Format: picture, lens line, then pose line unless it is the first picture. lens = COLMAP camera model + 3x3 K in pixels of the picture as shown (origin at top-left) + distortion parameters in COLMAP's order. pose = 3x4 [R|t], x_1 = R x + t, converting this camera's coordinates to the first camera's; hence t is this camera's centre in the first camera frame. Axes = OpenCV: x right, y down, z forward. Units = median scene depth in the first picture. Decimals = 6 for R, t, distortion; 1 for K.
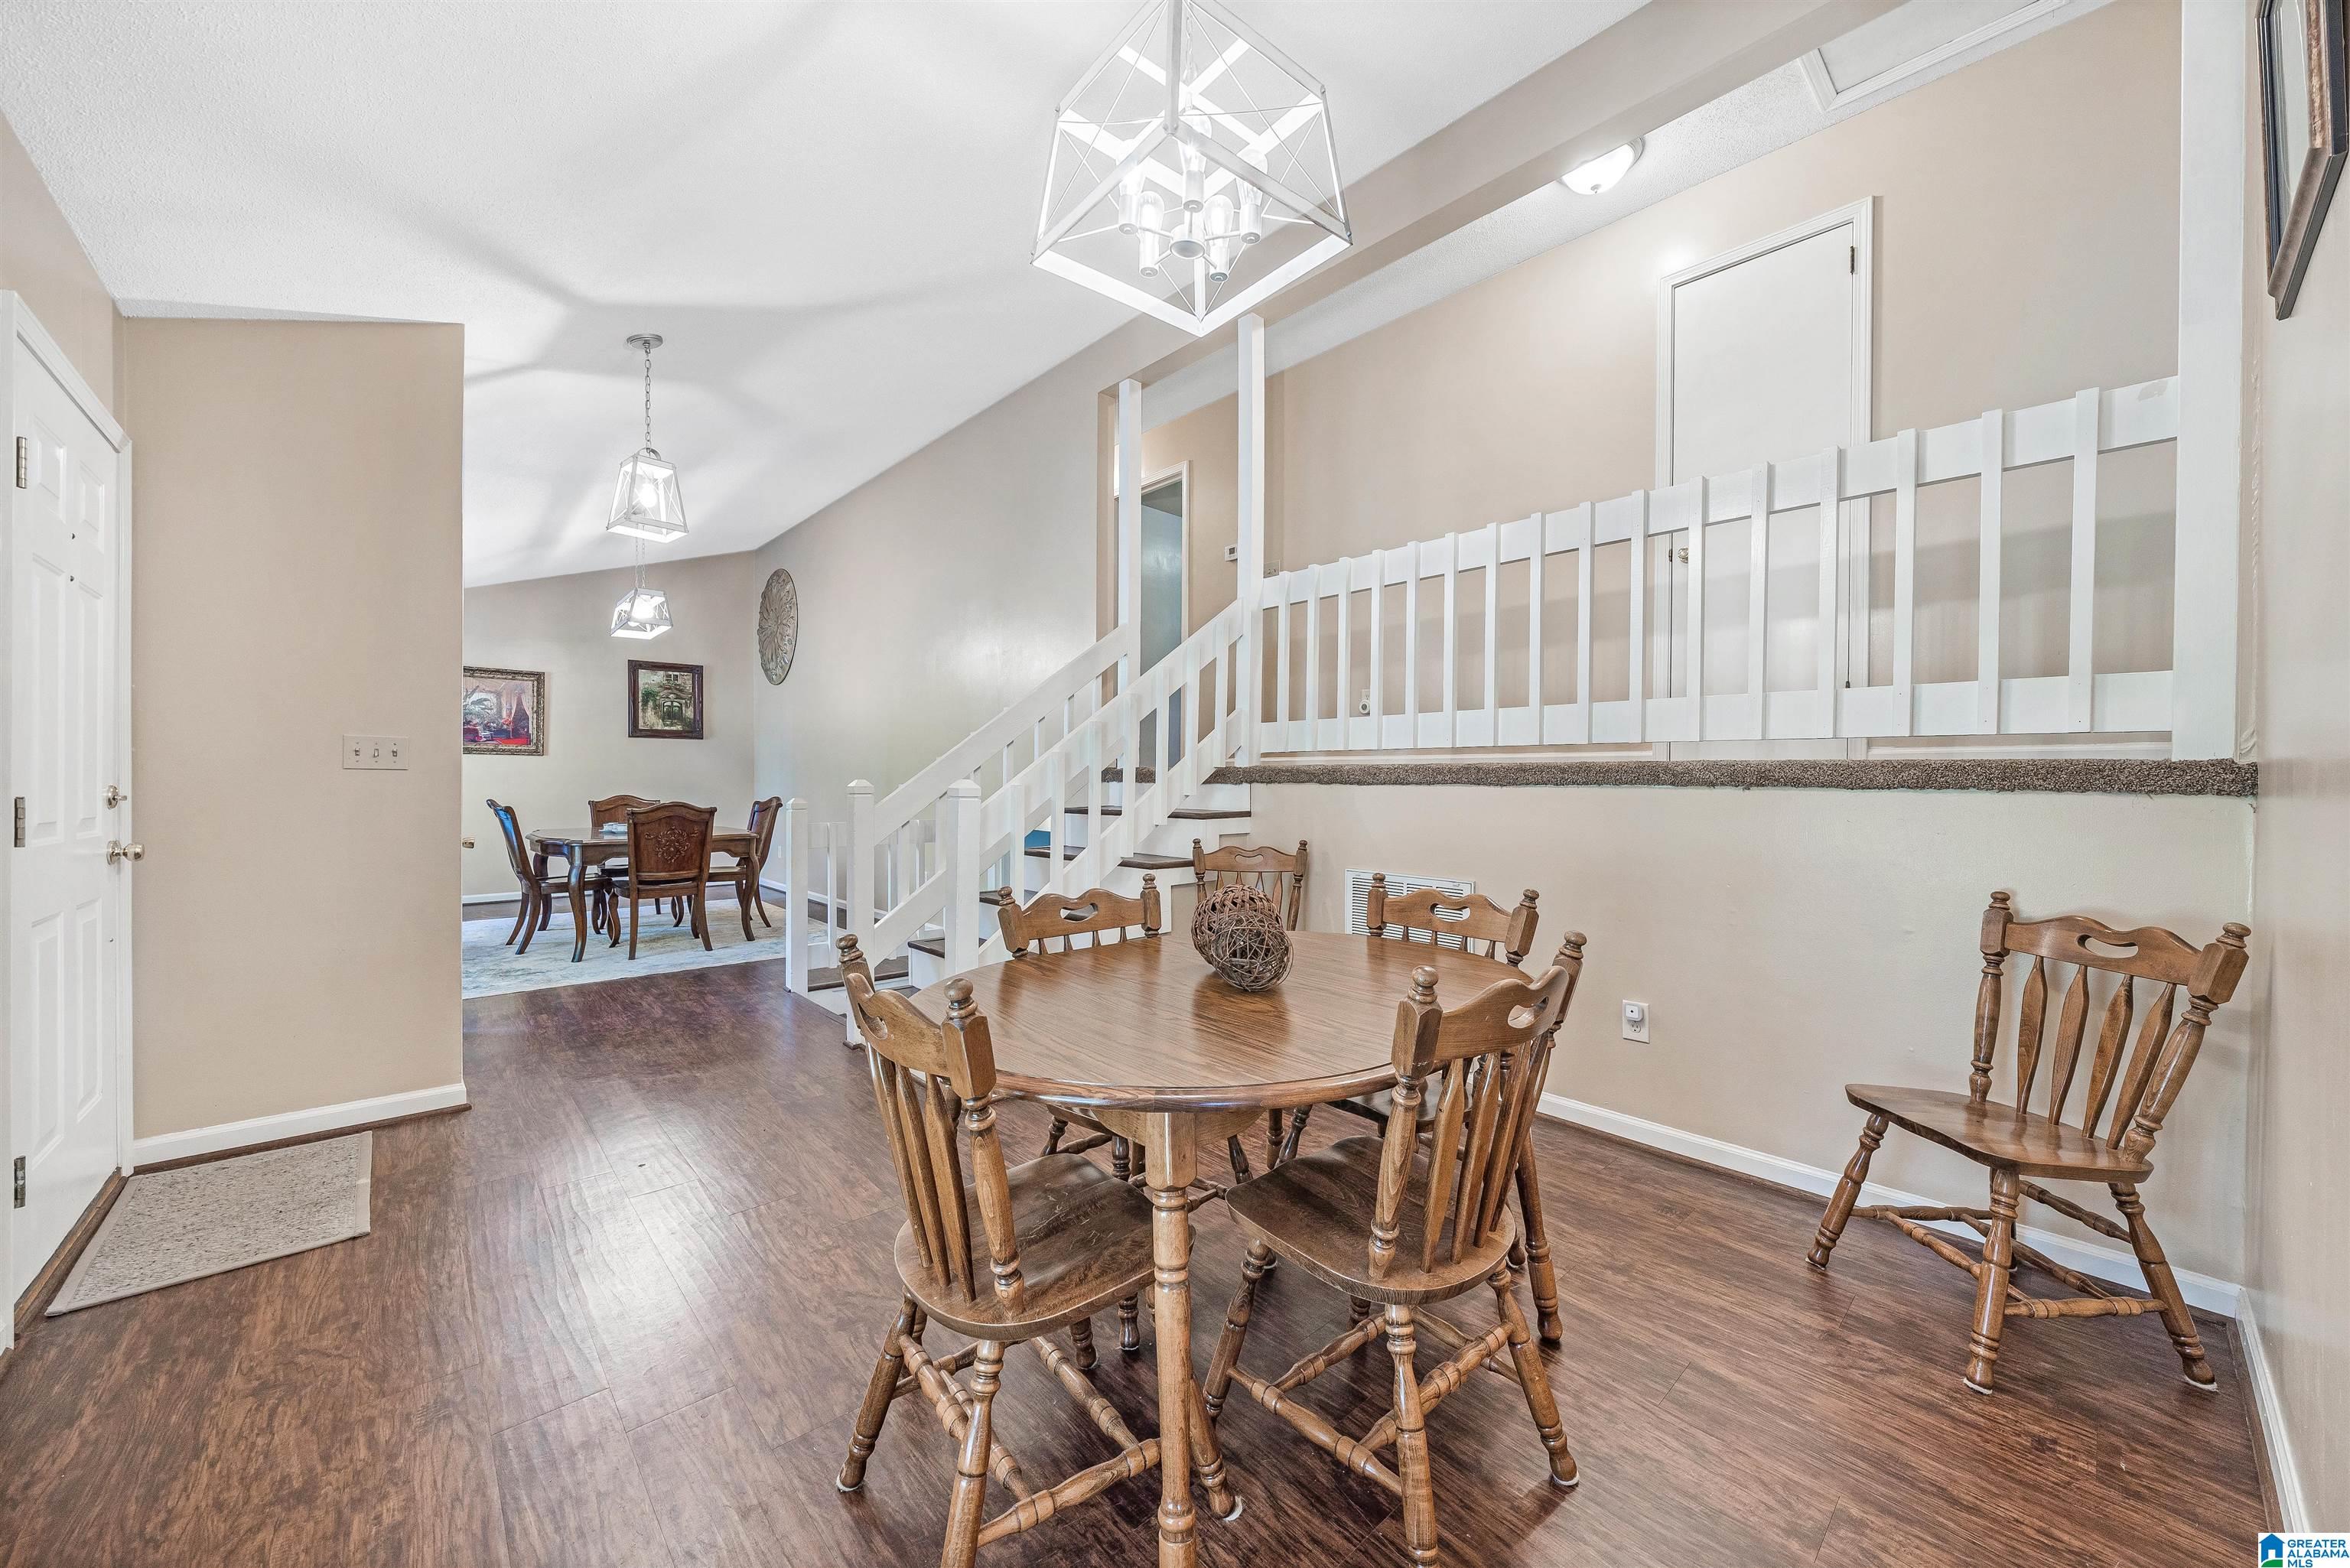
lens RADIAL K [[865.0, 0, 1175.0], [0, 865.0, 784.0], [0, 0, 1]] dist [-0.000615, -0.000046]
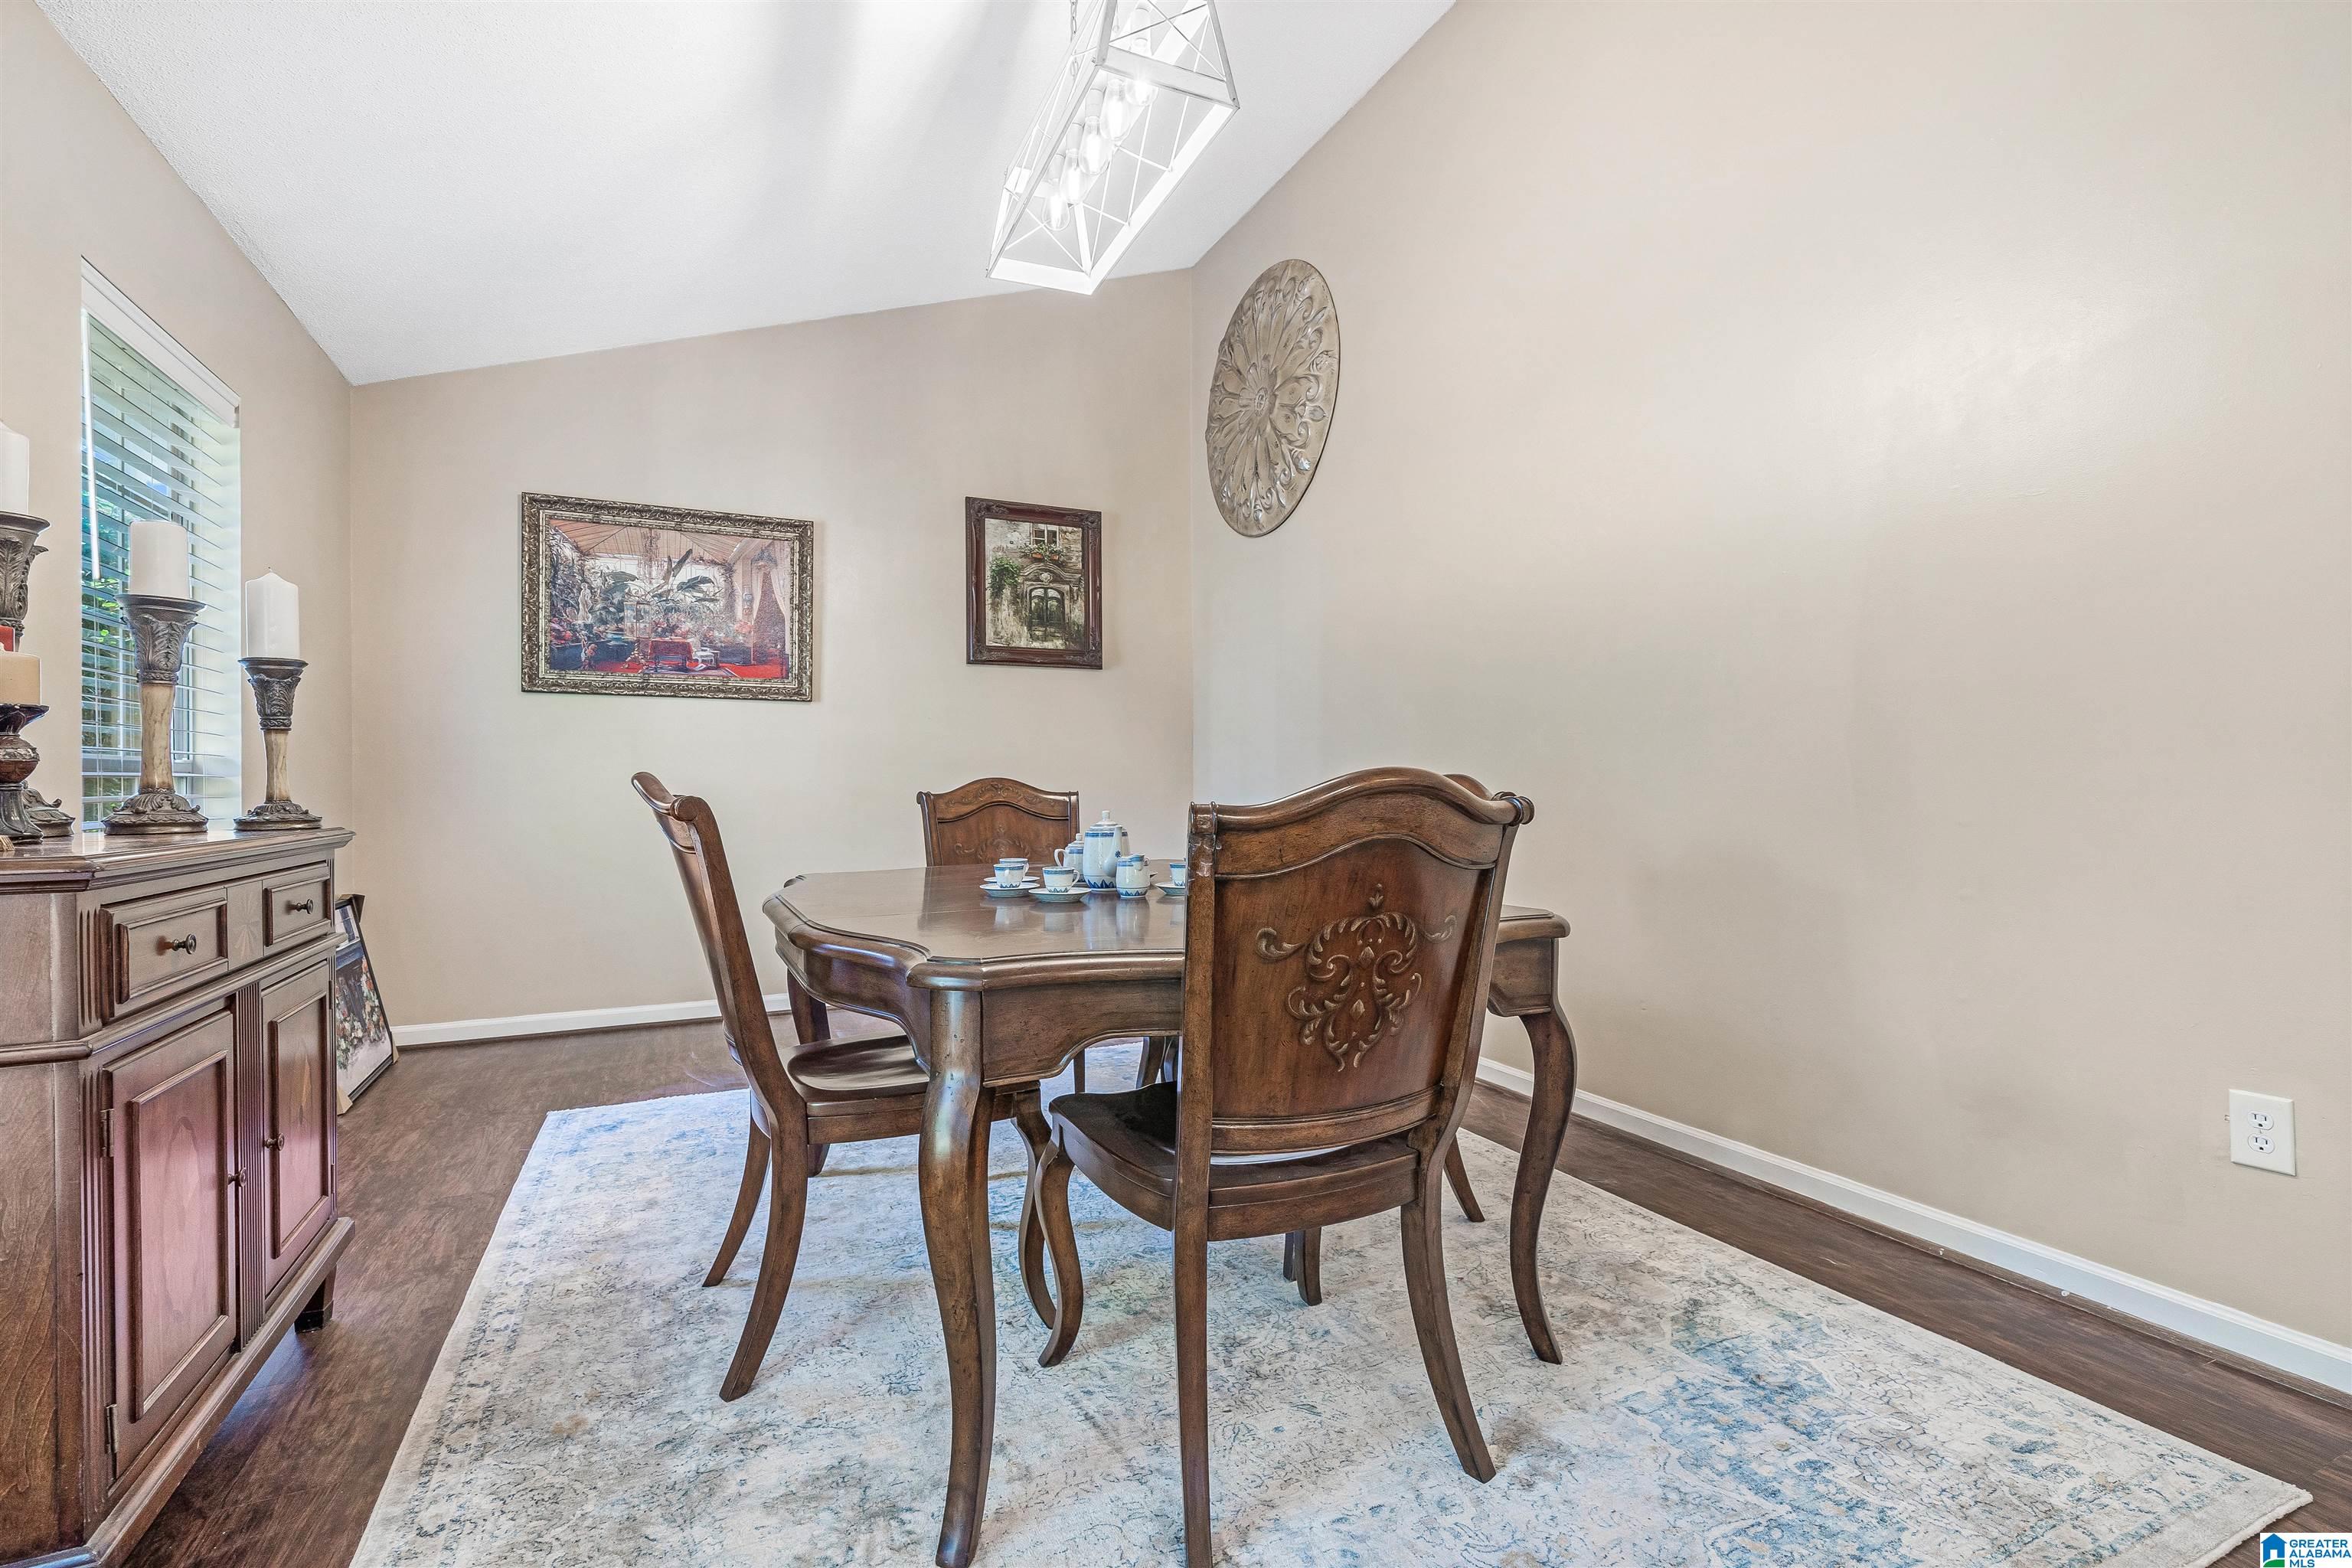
lens RADIAL K [[1041.5, 0, 1176.0], [0, 1041.5, 784.0], [0, 0, 1]] dist [-0.045211, -0.000021]
pose [[0.956766, -0.016052, -0.290414, -0.365127], [0.013437, 0.999849, -0.010995, 0.018013], [0.290547, 0.006617, 0.956838, 0.501232]]
